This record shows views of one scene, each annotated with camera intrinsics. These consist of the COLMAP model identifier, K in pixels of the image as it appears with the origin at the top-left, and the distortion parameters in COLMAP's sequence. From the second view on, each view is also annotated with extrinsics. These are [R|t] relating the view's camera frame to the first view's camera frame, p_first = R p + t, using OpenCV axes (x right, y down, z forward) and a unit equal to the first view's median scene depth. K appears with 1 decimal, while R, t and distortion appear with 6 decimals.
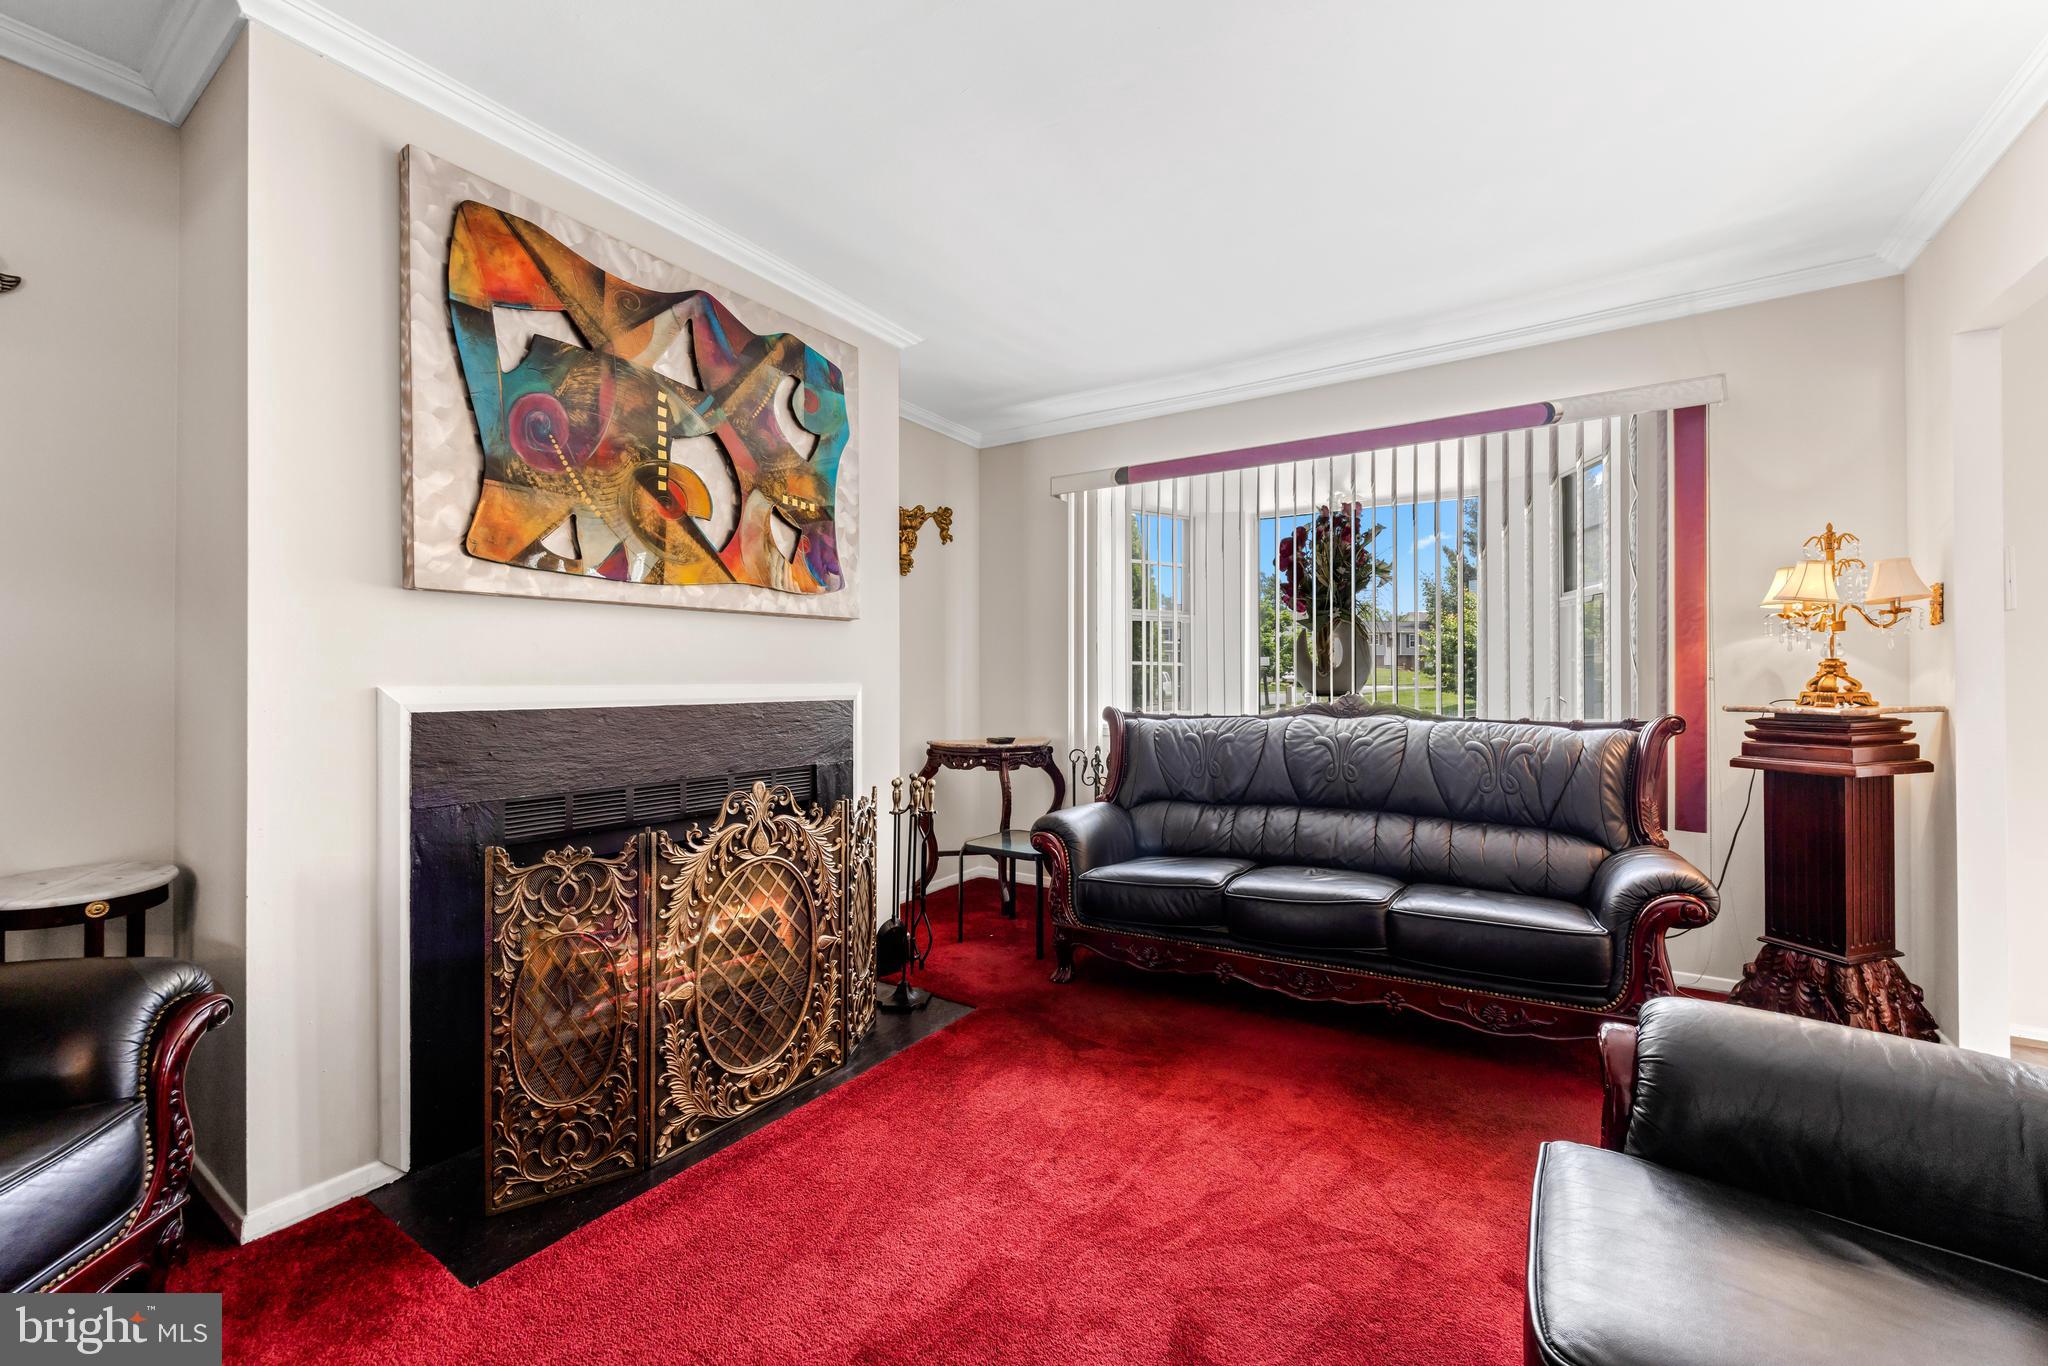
lens RADIAL K [[814.5, 0, 1026.4], [0, 814.5, 680.4], [0, 0, 1]] dist [-0.000185, -0.000039]
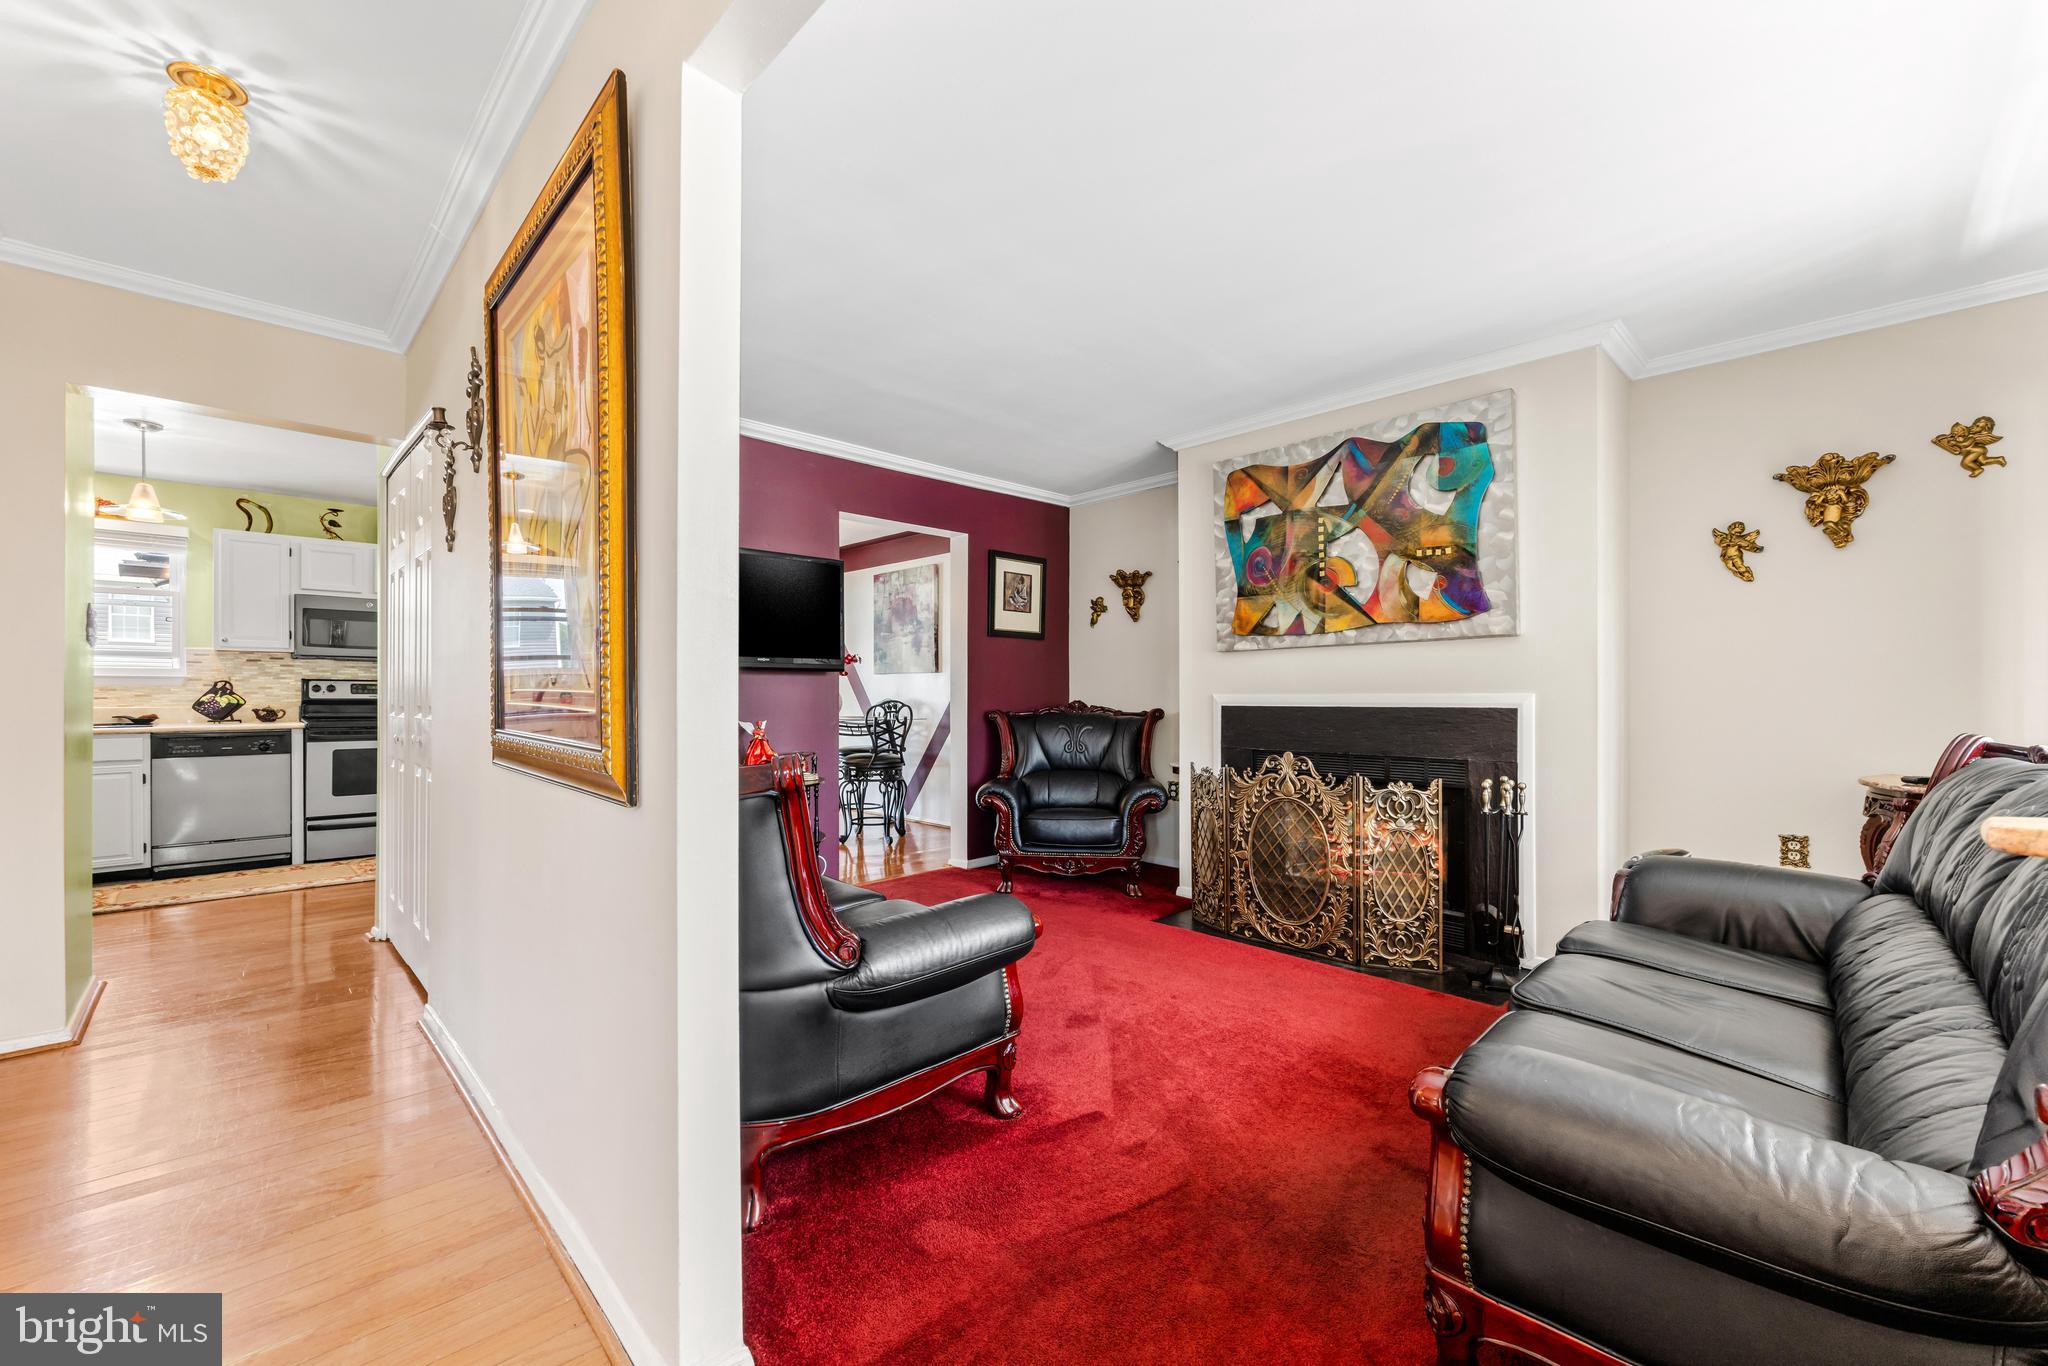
lens RADIAL K [[837.2, 0, 1028.9], [0, 837.2, 690.6], [0, 0, 1]] dist [0.000747, 0.000072]
pose [[-0.216268, -0.000592, -0.976334, 1.367765], [0.004625, 0.999988, -0.001631, -0.001111], [0.976323, -0.004869, -0.216263, 0.798787]]
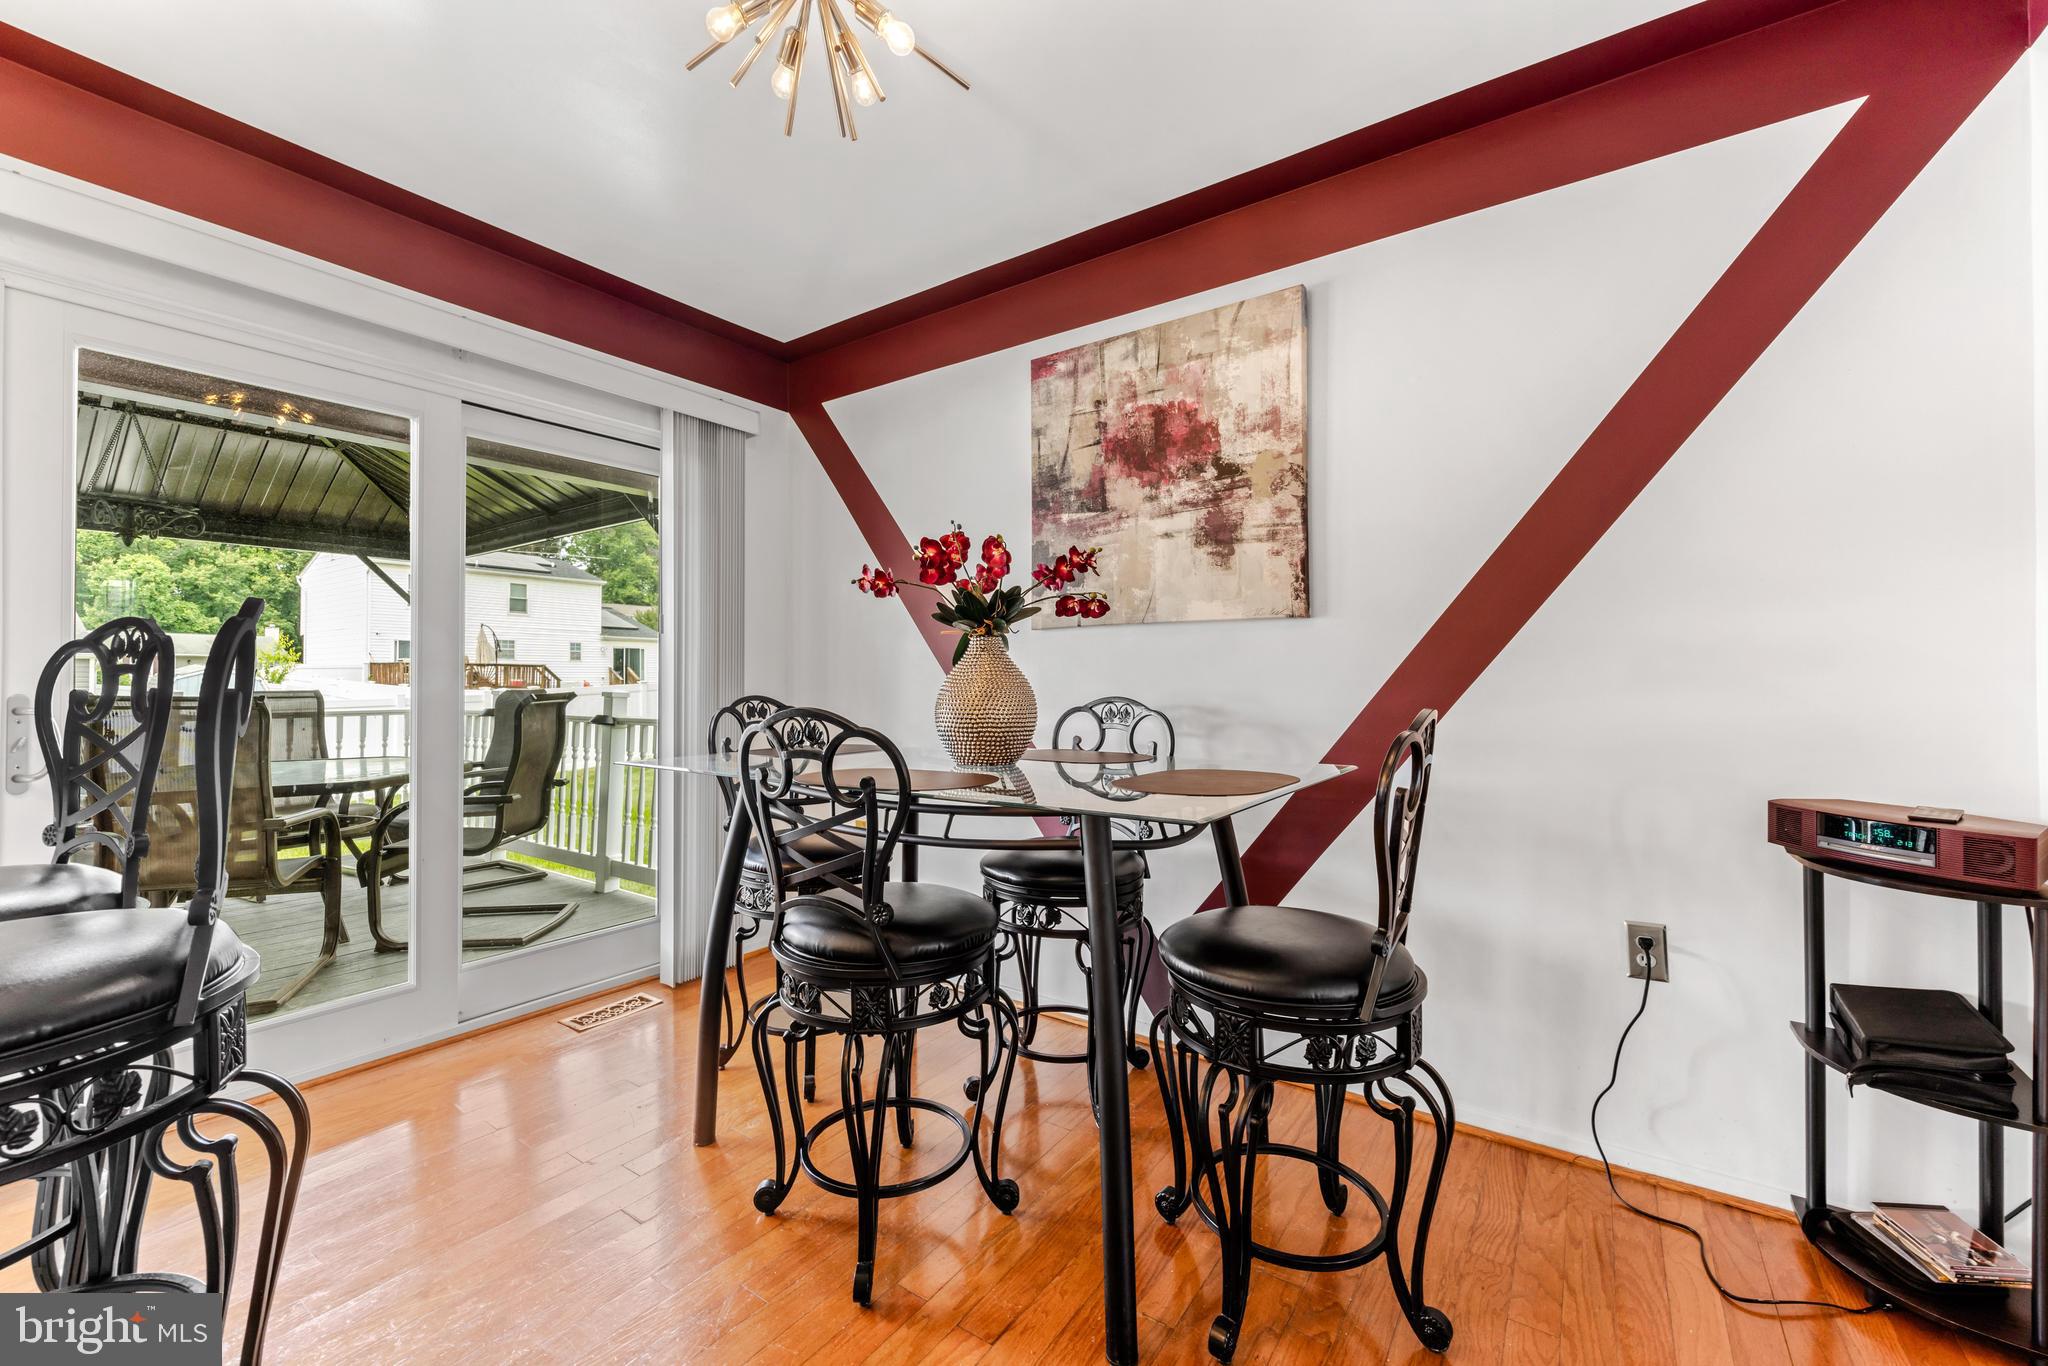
lens RADIAL K [[824.2, 0, 1016.3], [0, 824.2, 671.3], [0, 0, 1]] dist [0.000723, 0.000431]
pose [[-0.042750, -0.012881, -0.999003, -0.552491], [0.009050, 0.999871, -0.013280, 0.001262], [0.999045, -0.009609, -0.042628, -0.498136]]
